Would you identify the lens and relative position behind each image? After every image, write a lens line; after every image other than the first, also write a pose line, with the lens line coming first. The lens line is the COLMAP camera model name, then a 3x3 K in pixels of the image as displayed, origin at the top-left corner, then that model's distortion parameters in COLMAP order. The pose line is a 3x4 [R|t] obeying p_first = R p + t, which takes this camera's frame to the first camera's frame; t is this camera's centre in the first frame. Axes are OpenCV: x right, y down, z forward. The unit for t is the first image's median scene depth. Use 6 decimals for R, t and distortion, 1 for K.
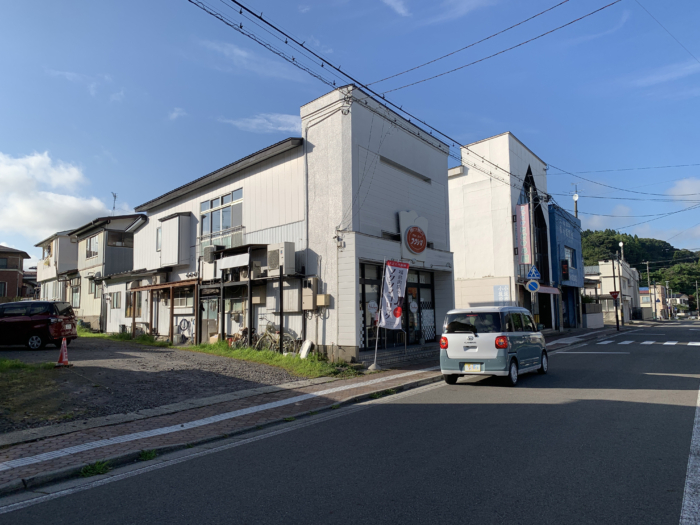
lens RADIAL K [[525.6, 0, 350.0], [0, 525.6, 262.5], [0, 0, 1]] dist [0.094429, -0.134717]
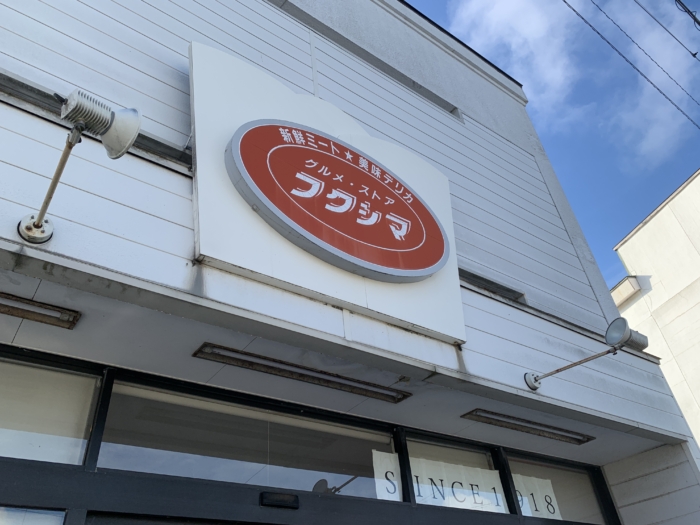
lens RADIAL K [[525.6, 0, 350.0], [0, 525.6, 262.5], [0, 0, 1]] dist [0.094429, -0.134717]
pose [[0.930905, -0.270058, -0.245934, 0.148662], [0.096542, 0.831285, -0.547398, 0.063004], [0.352271, 0.485833, 0.799920, 0.793094]]
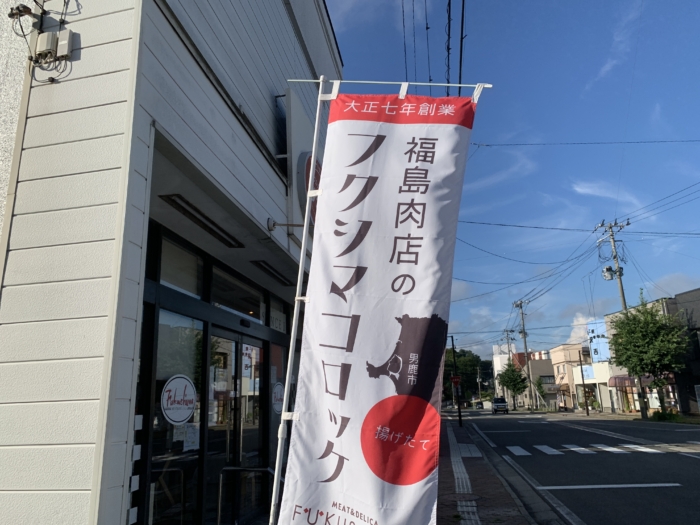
lens RADIAL K [[525.6, 0, 350.0], [0, 525.6, 262.5], [0, 0, 1]] dist [0.094429, -0.134717]
pose [[0.908026, 0.084349, 0.410334, 0.005158], [-0.012367, 0.984490, -0.175007, 0.054175], [-0.418731, 0.153836, 0.894985, 0.624367]]
